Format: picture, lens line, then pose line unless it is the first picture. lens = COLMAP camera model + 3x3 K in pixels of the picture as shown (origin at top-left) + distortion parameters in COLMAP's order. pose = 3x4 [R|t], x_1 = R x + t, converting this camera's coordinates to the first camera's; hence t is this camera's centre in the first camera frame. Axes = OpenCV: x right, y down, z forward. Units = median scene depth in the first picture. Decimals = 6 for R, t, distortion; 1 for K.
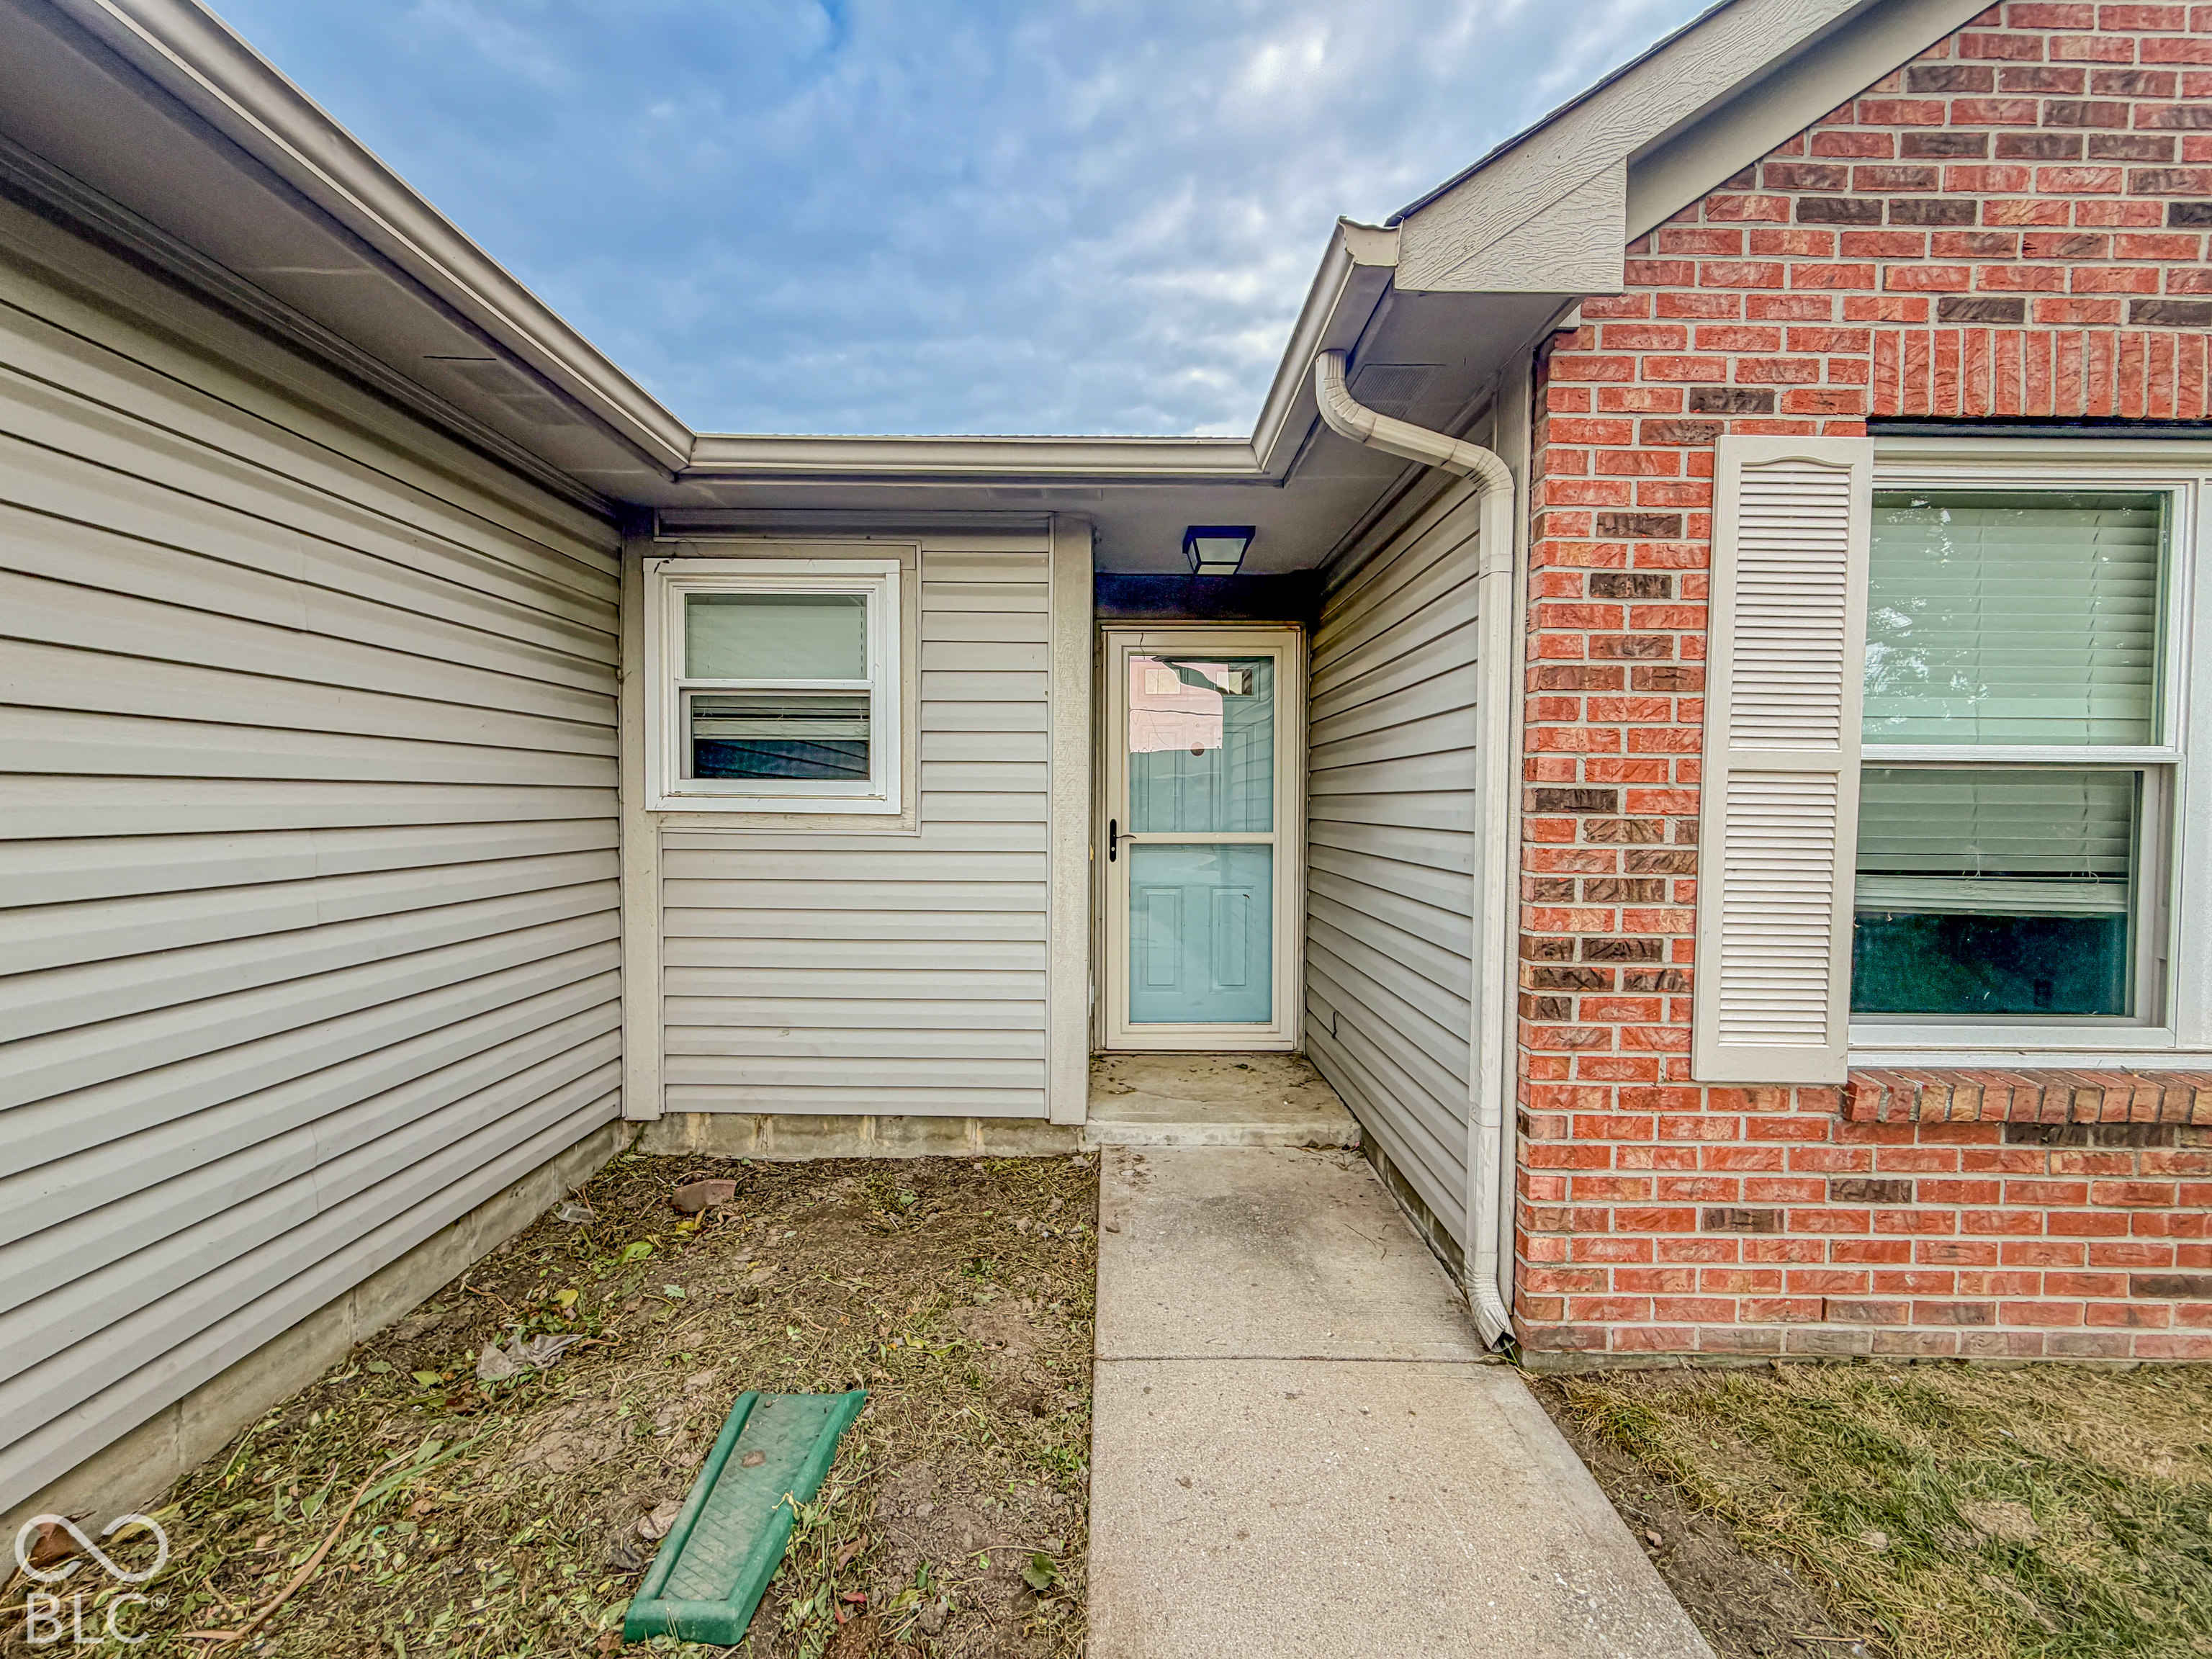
lens RADIAL K [[877.3, 0, 1093.5], [0, 877.3, 829.4], [0, 0, 1]] dist [0.004248, 0.000201]
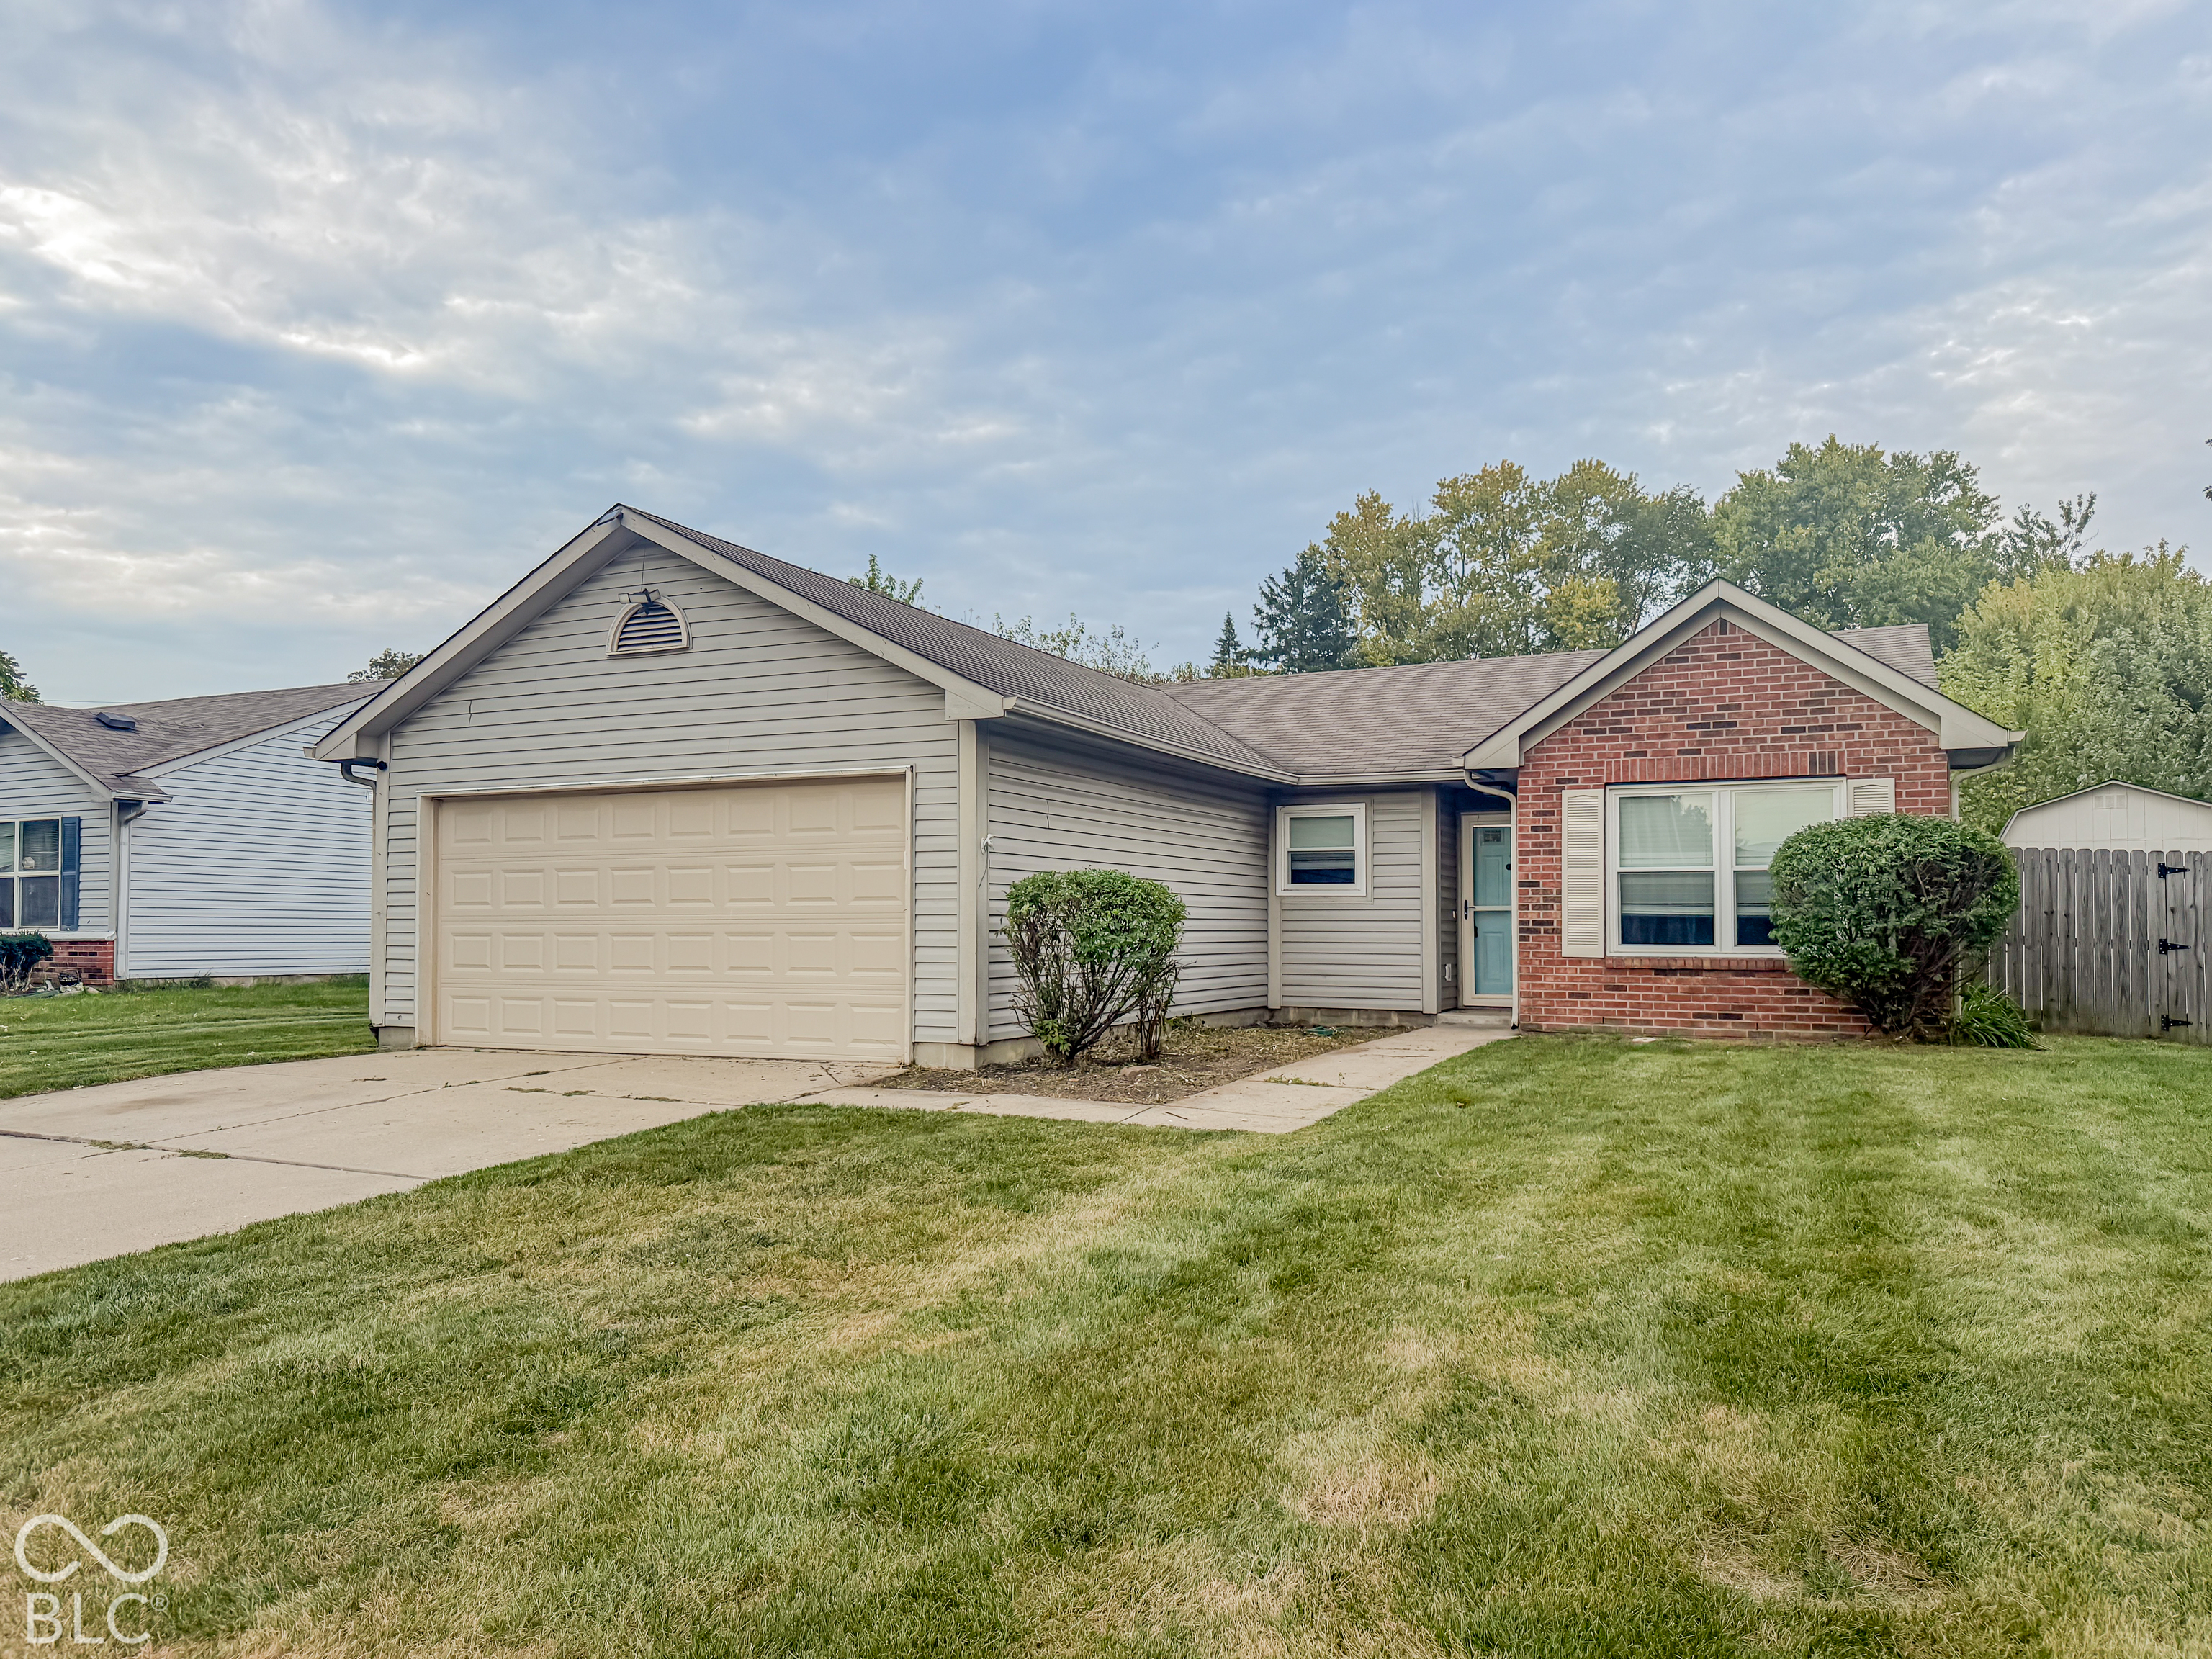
lens RADIAL K [[1566.9, 0, 1115.5], [0, 1566.9, 878.3], [0, 0, 1]] dist [0.055373, -0.001964]
pose [[0.911330, -0.020361, -0.411173, 1.704075], [-0.006292, 0.997971, -0.063366, 0.384011], [0.411628, 0.060334, 0.909352, -5.931118]]
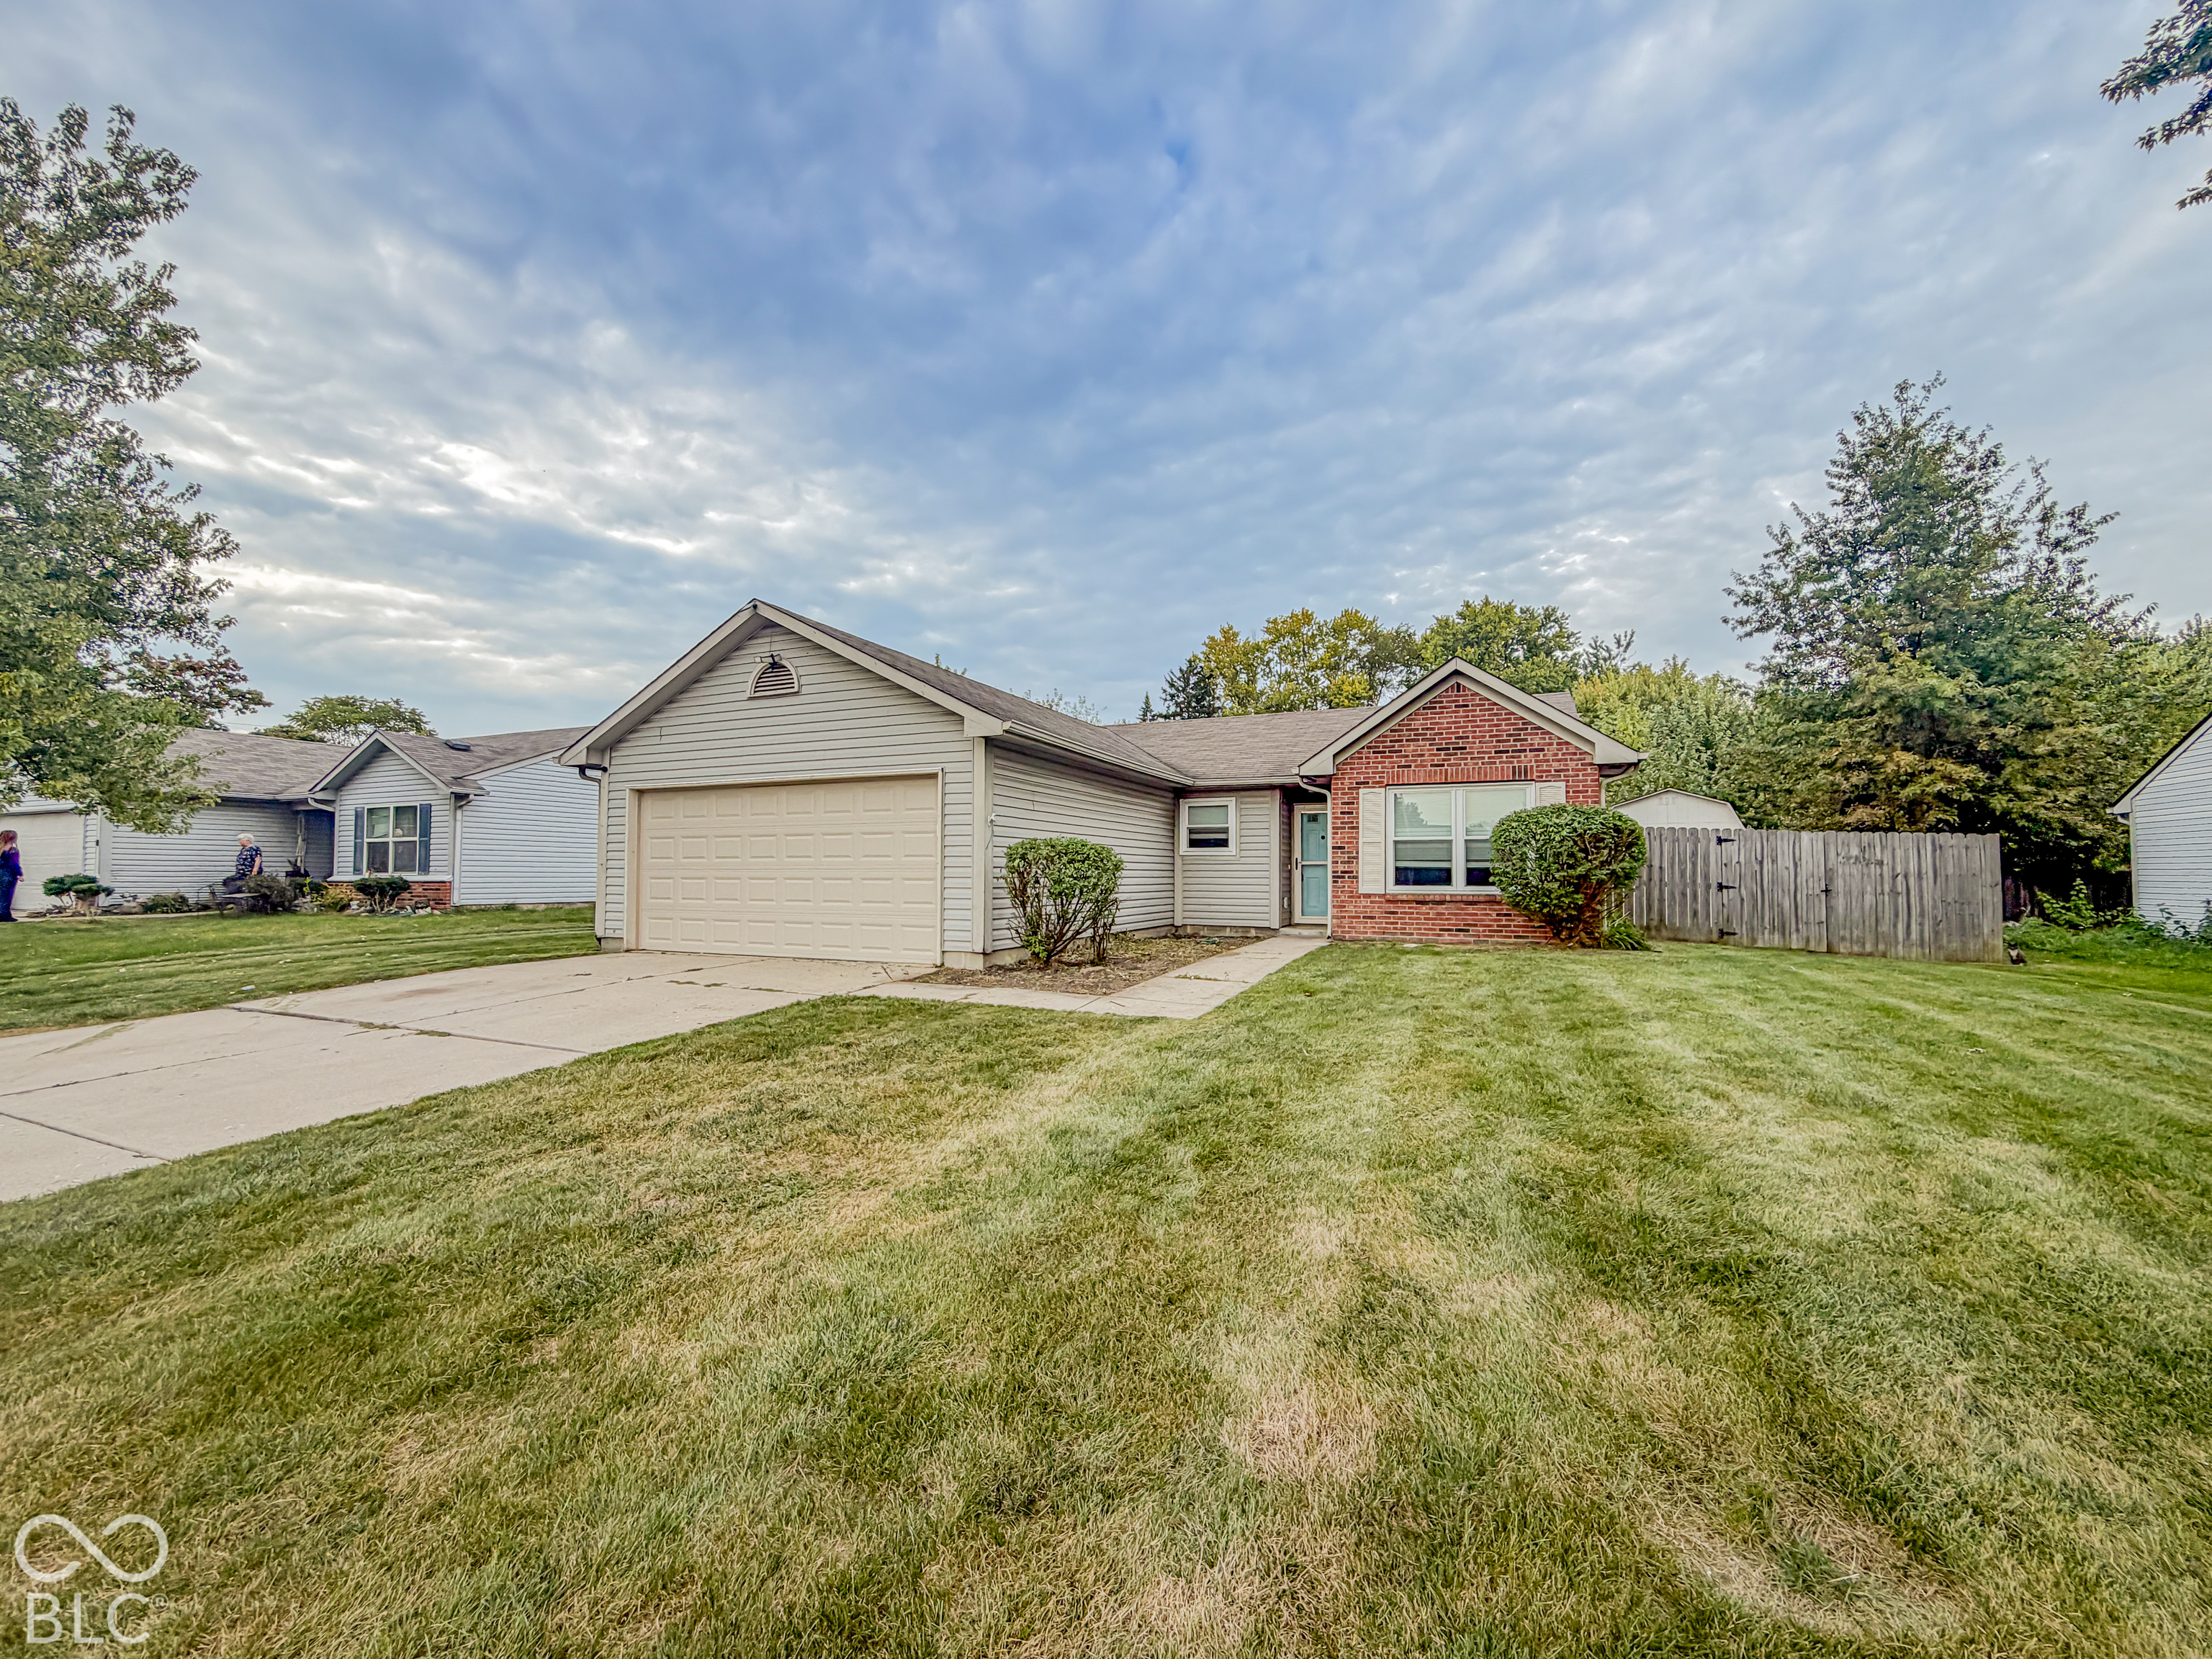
lens RADIAL K [[888.1, 0, 1105.1], [0, 888.1, 848.8], [0, 0, 1]] dist [0.000482, 0.000049]
pose [[0.921957, -0.016944, -0.386920, 1.406938], [-0.007151, 0.998127, -0.060751, 0.354519], [0.387225, 0.058776, 0.920110, -5.218715]]
